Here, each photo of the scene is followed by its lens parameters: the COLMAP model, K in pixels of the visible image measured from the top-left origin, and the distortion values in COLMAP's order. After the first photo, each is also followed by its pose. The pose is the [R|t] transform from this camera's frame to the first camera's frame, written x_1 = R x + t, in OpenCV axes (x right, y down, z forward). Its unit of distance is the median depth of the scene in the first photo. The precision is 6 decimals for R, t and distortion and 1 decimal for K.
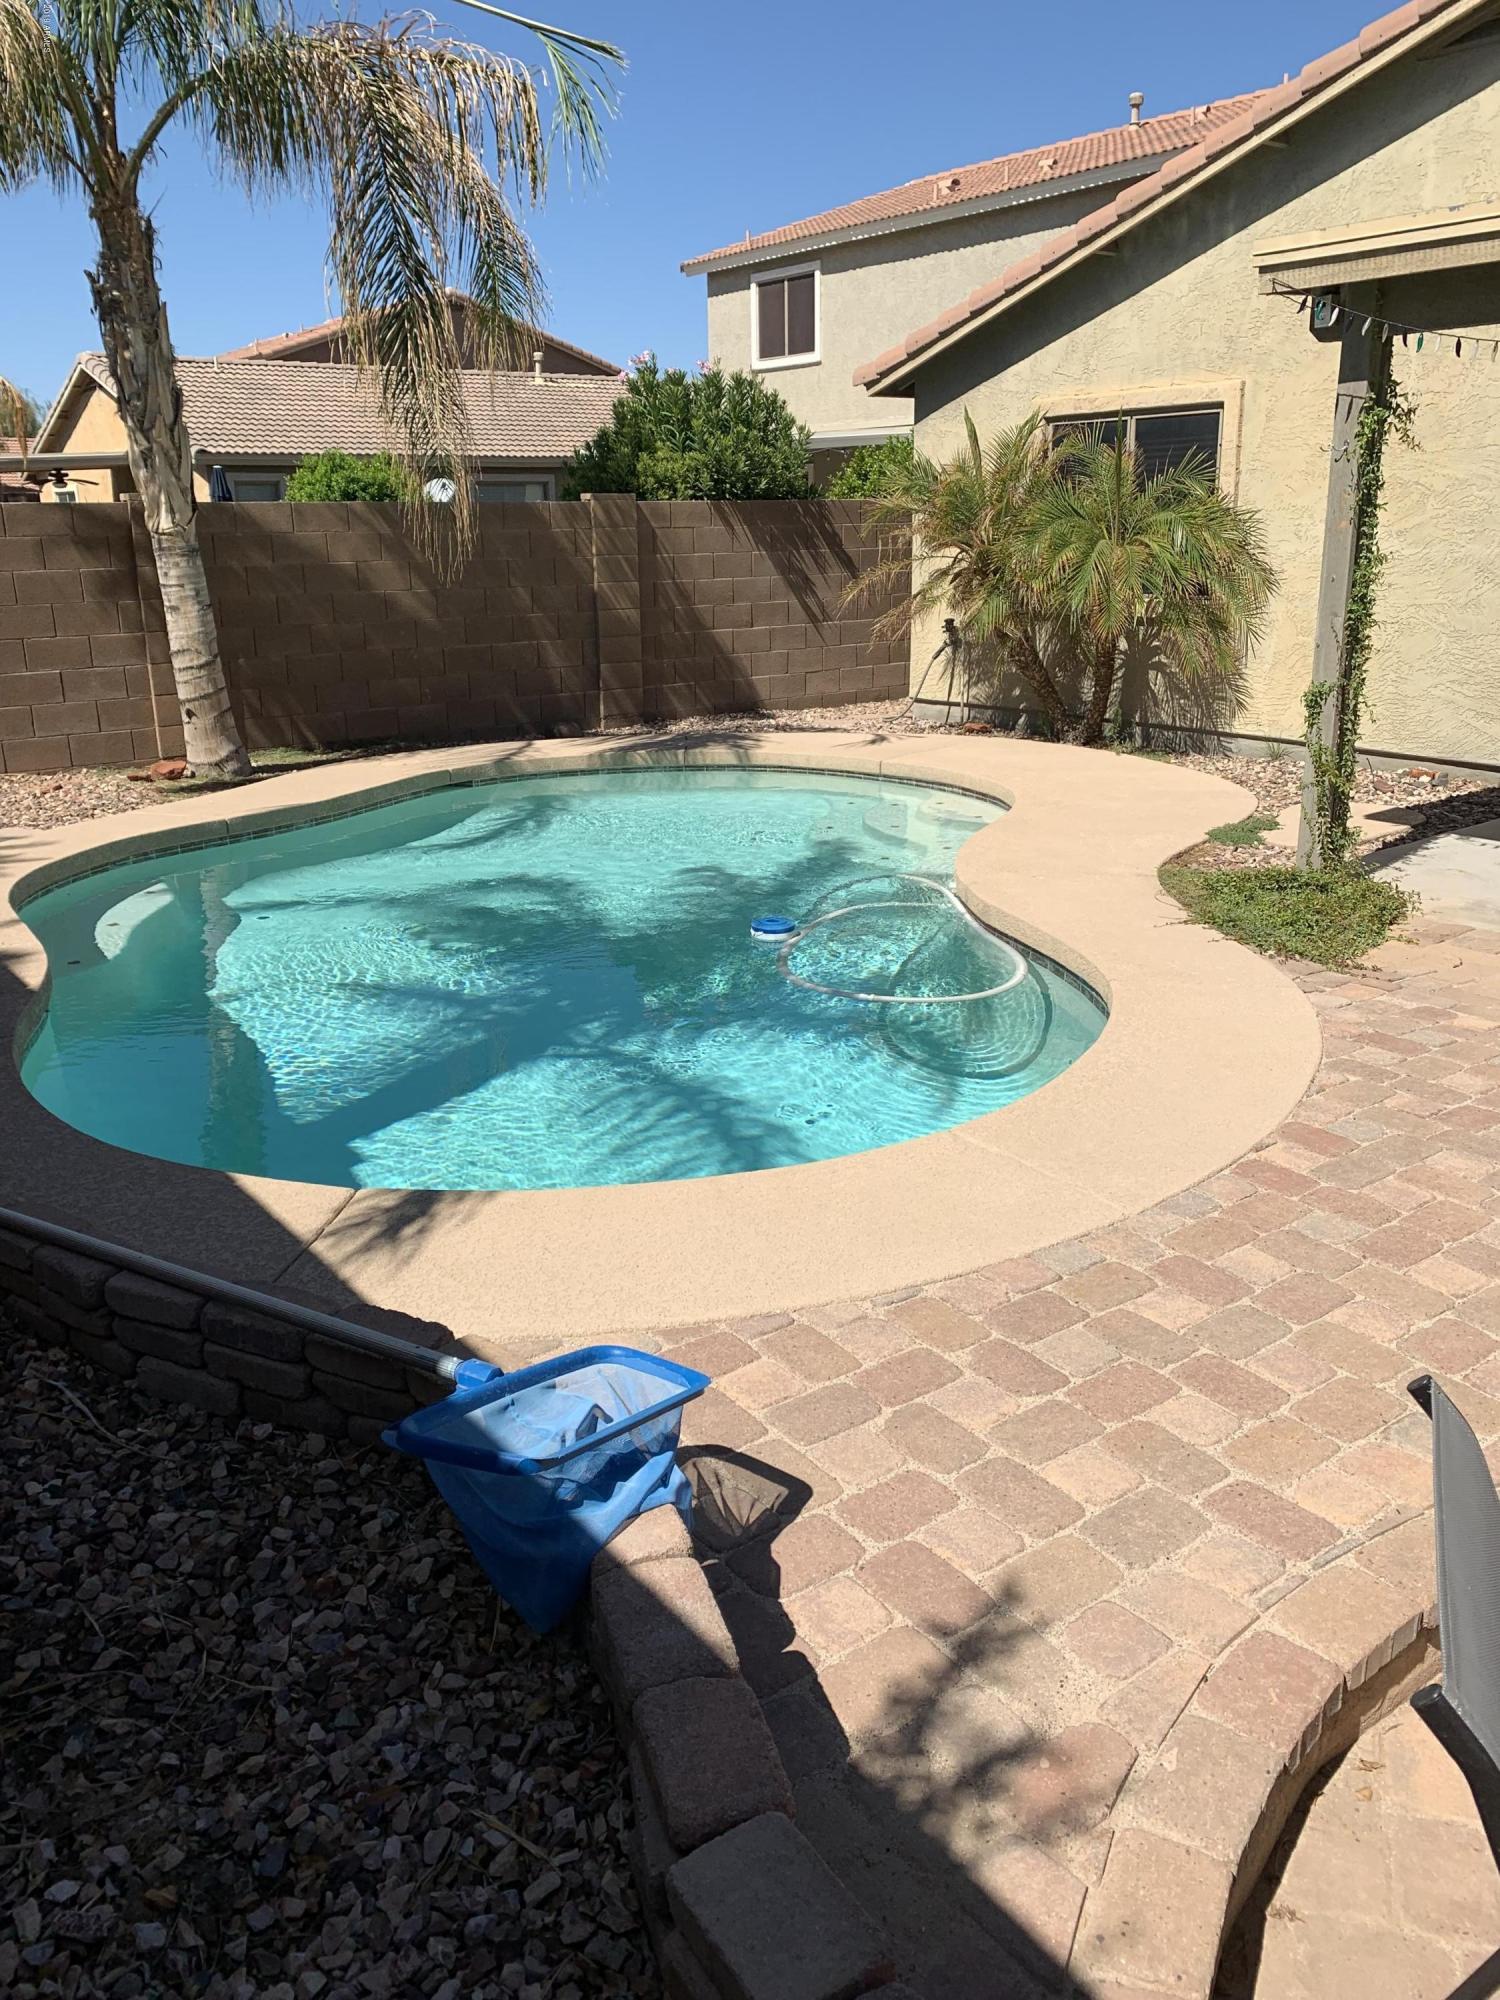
lens RADIAL K [[1528.1, 0, 745.7], [0, 1528.1, 983.4], [0, 0, 1]] dist [0.033115, -0.029659]
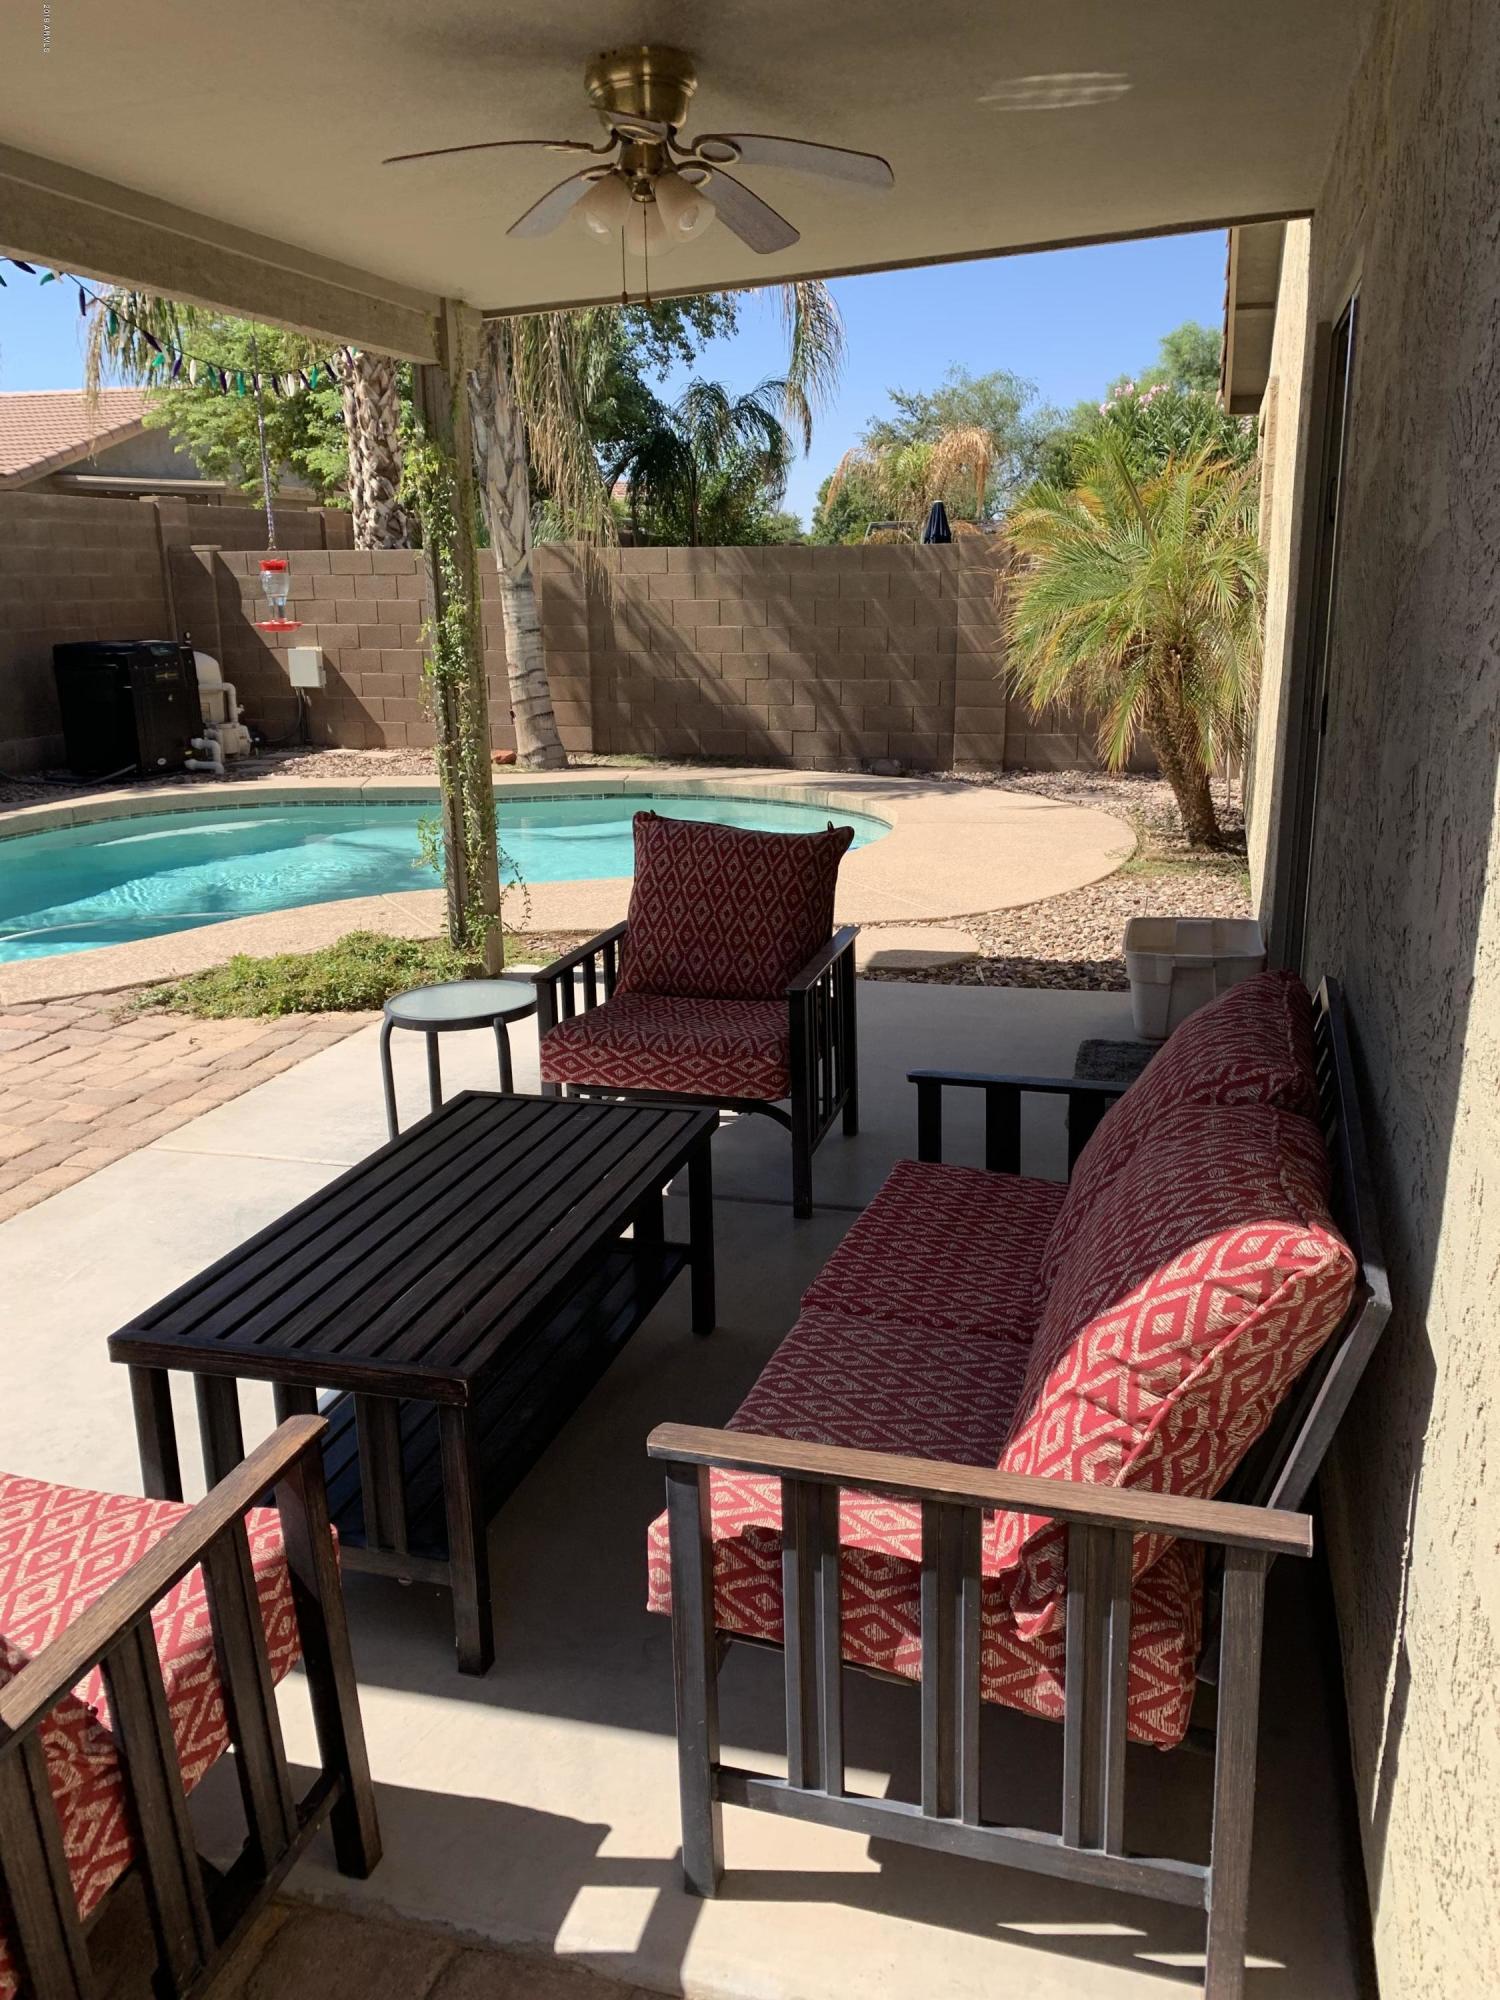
lens RADIAL K [[1528.1, 0, 751.3], [0, 1528.1, 994.8], [0, 0, 1]] dist [0.033115, -0.029659]
pose [[0.600272, 0.218128, -0.769476, 0.762254], [-0.230859, 0.968395, 0.094422, -0.113204], [0.765753, 0.120961, 0.631657, 0.370758]]
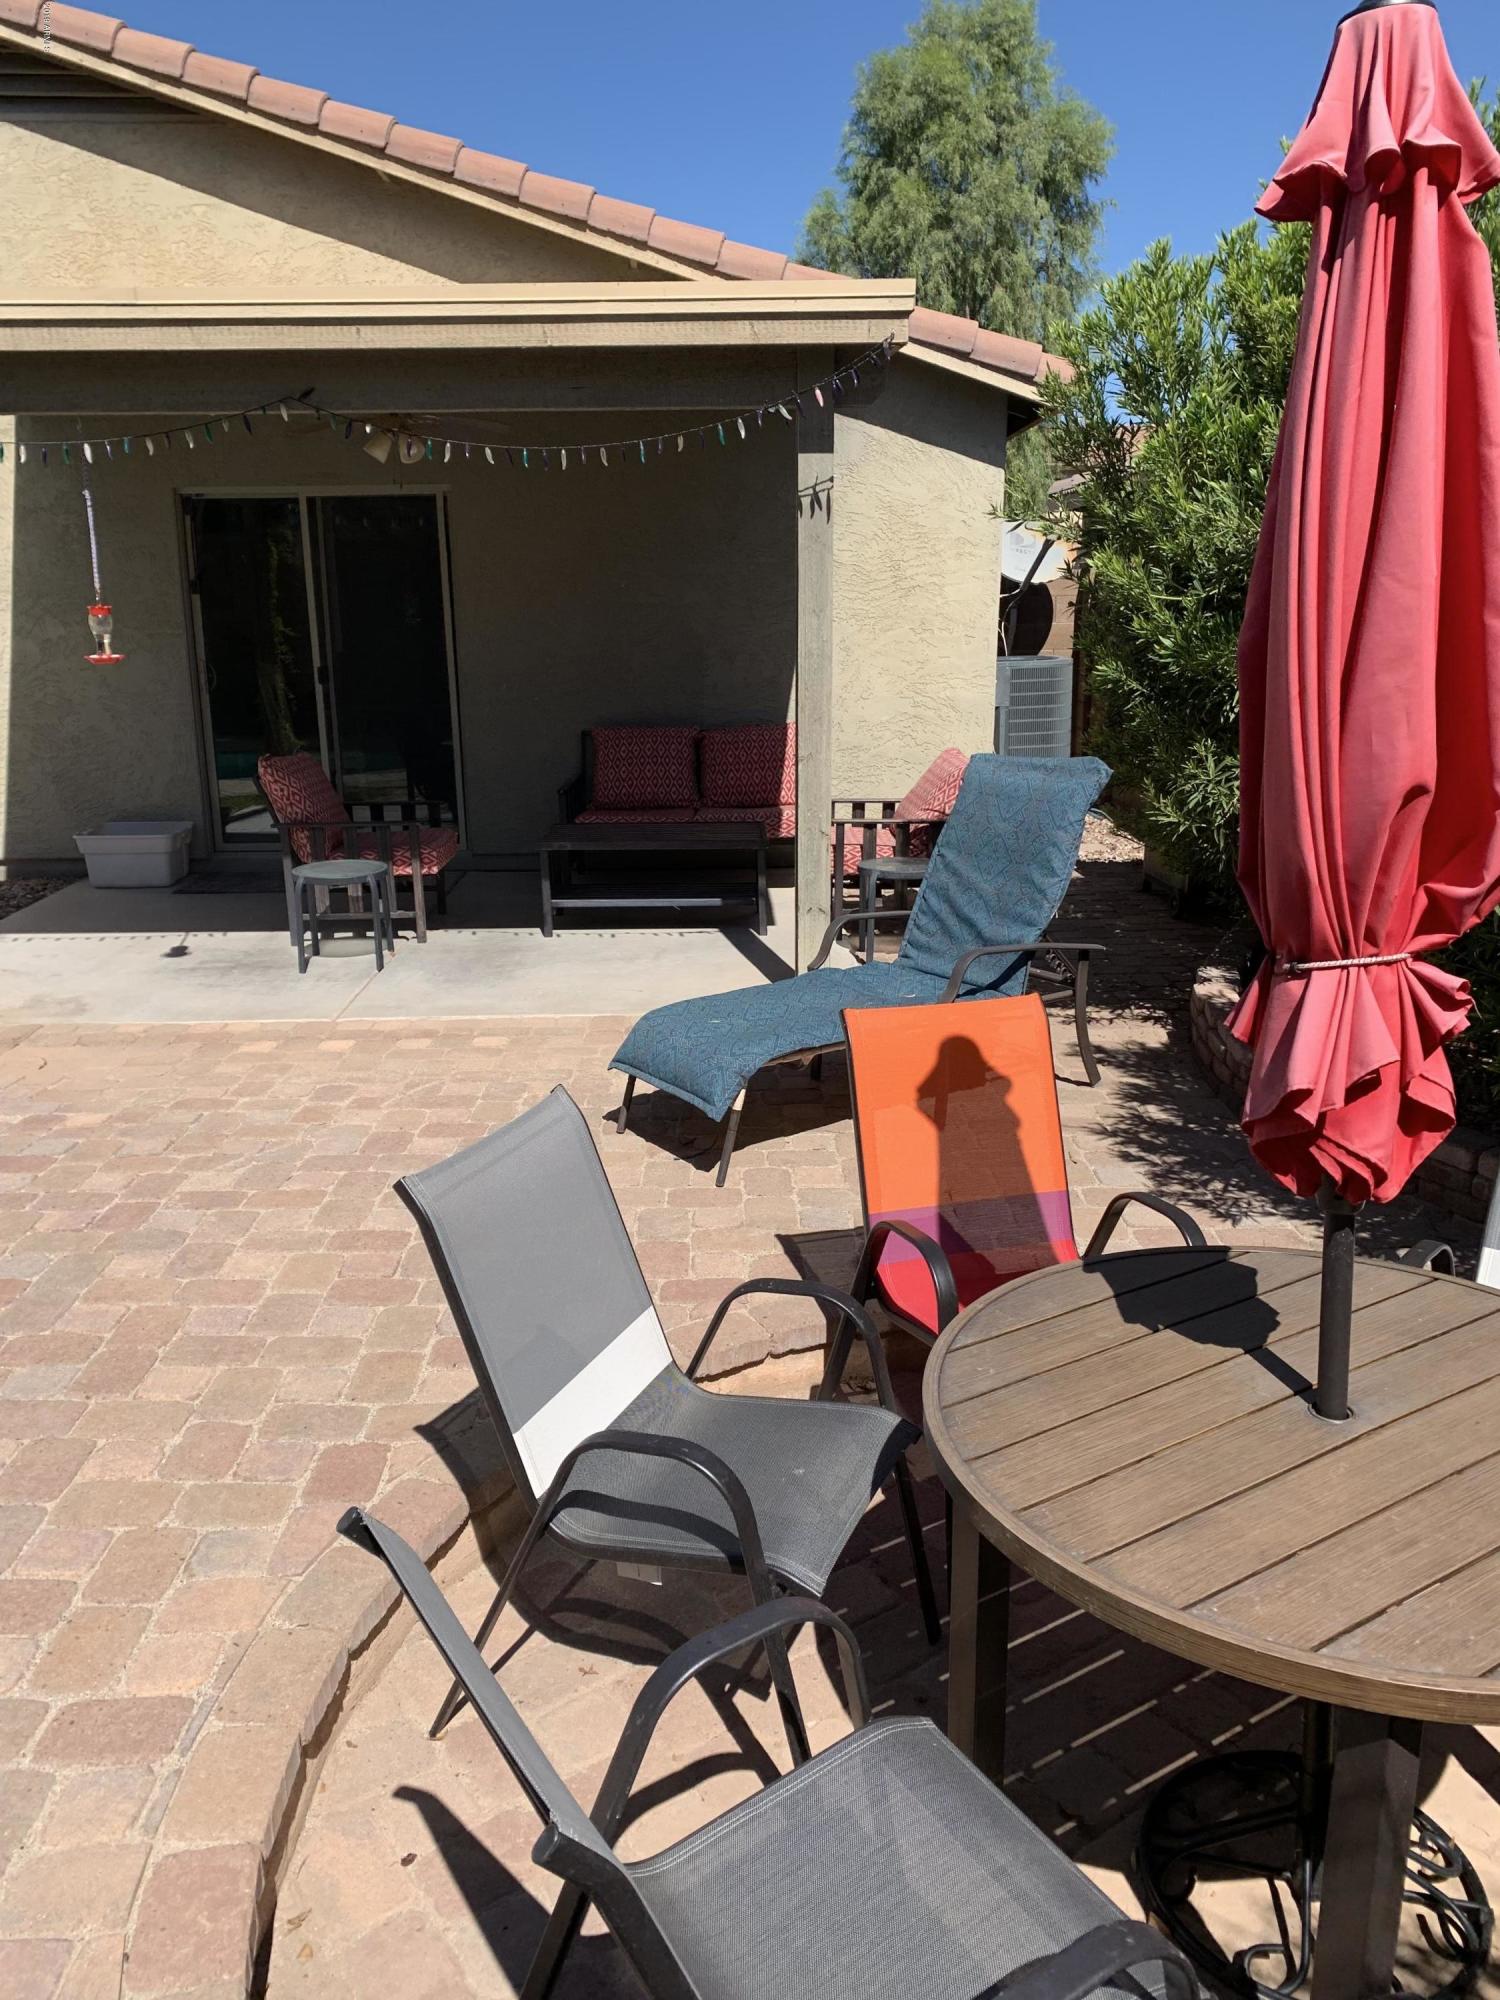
lens RADIAL K [[1528.1, 0, 734.7], [0, 1528.1, 980.4], [0, 0, 1]] dist [0.033115, -0.029659]
pose [[0.592548, -0.187670, 0.783369, -0.015893], [0.233197, 0.970805, 0.056182, -0.009533], [-0.771042, 0.149389, 0.619013, 0.030972]]
